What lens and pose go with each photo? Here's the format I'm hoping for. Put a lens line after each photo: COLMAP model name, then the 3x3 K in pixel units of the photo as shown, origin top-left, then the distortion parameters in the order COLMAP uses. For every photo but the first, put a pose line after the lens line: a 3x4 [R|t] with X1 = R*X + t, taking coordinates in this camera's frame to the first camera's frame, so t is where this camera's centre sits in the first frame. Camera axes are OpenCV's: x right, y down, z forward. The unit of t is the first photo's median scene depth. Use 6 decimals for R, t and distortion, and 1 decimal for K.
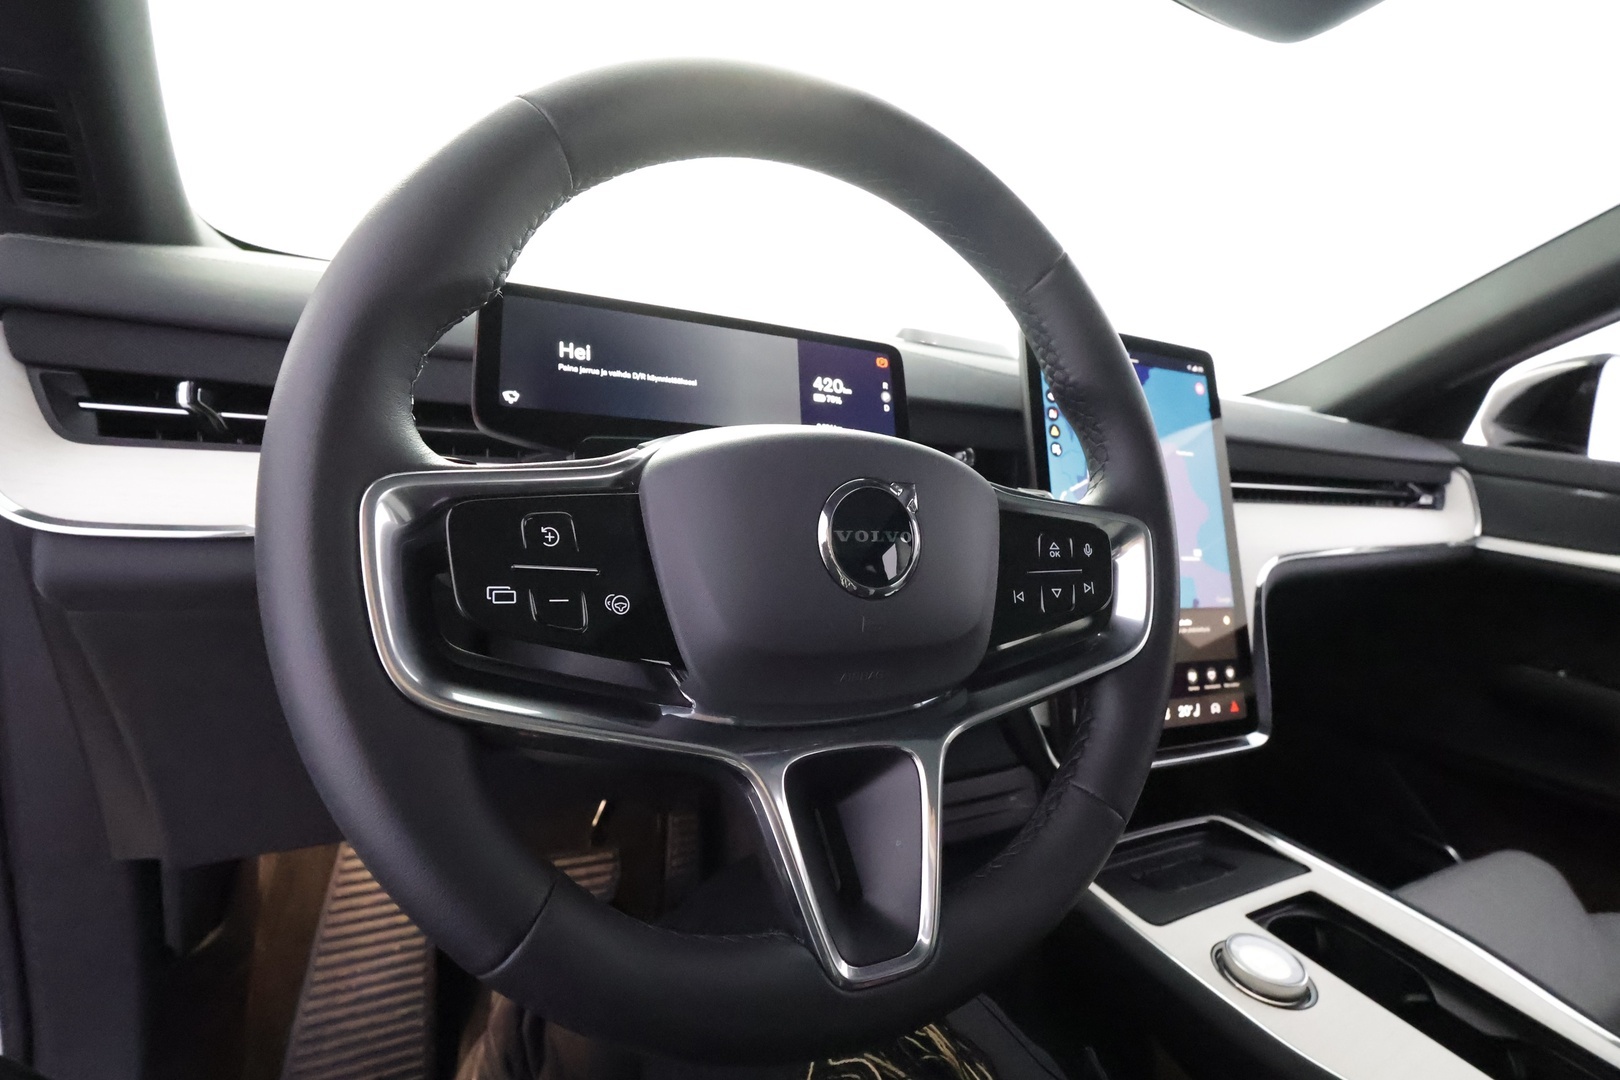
lens RADIAL K [[742.0, 0, 814.5], [0, 742.0, 552.8], [0, 0, 1]] dist [-0.000701, -0.000002]
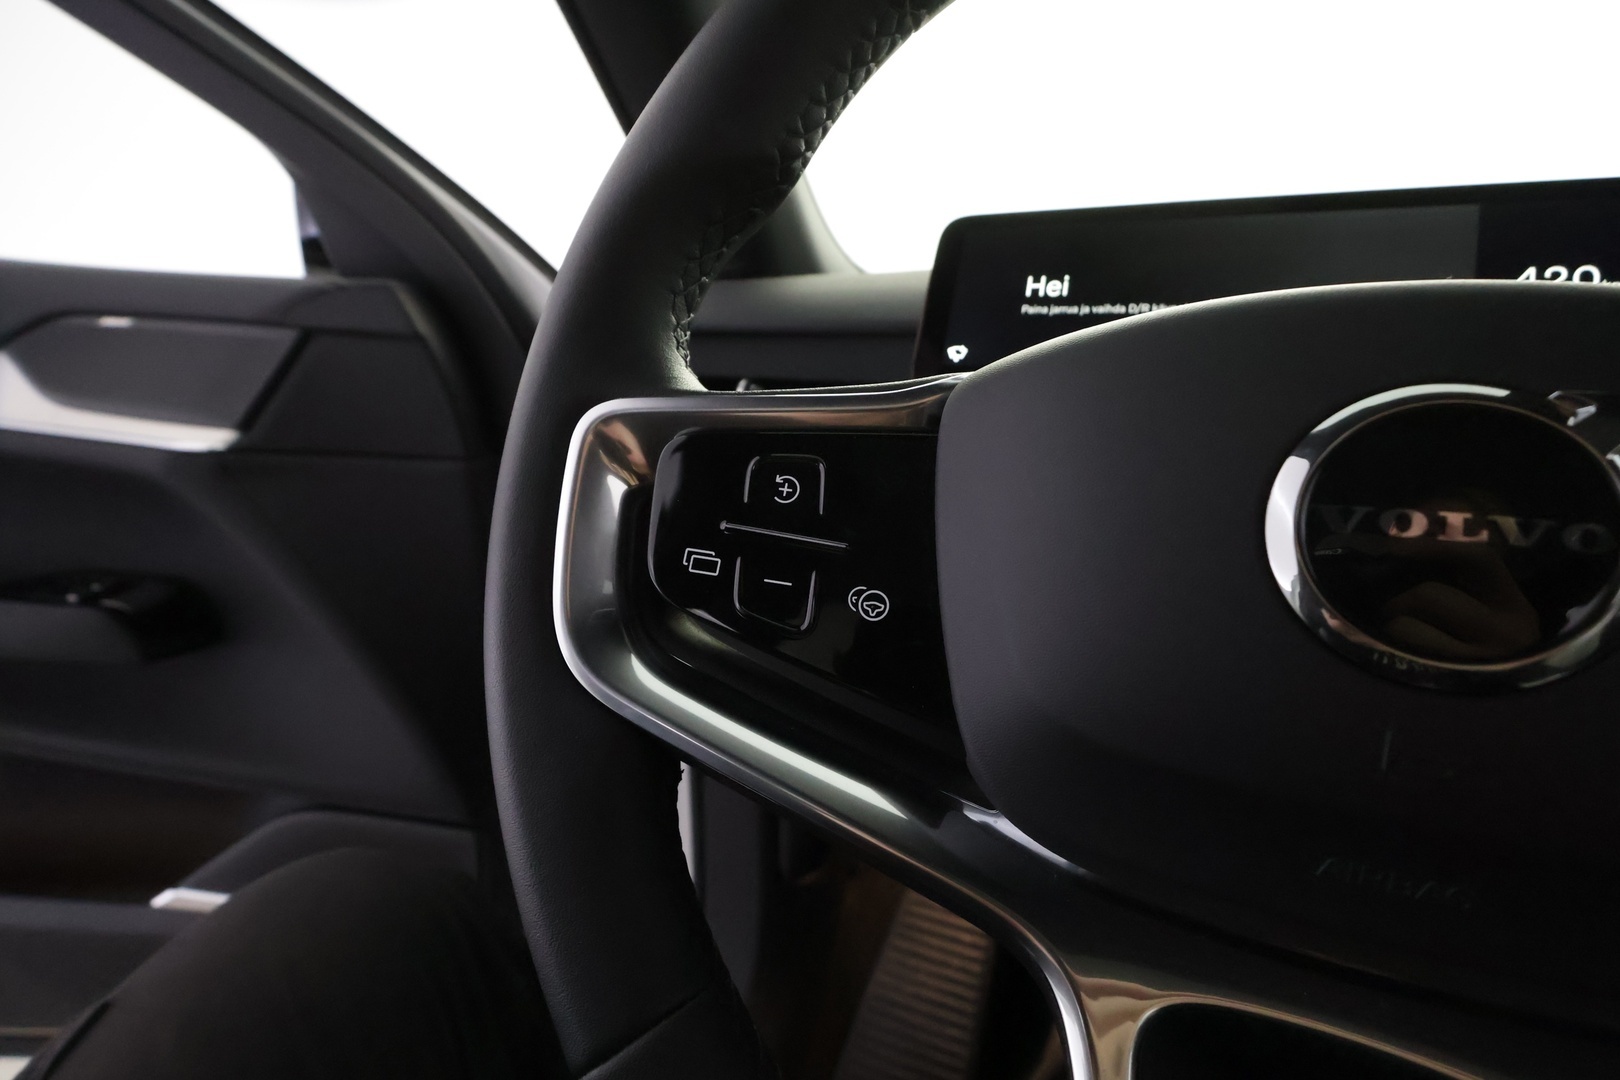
lens RADIAL K [[753.9, 0, 809.5], [0, 753.9, 545.6], [0, 0, 1]] dist [0.003780, 0.001081]
pose [[0.638390, 0.066360, -0.766847, 0.120475], [-0.115936, 0.993200, -0.010568, 0.021557], [0.760932, 0.095652, 0.641742, 0.356195]]
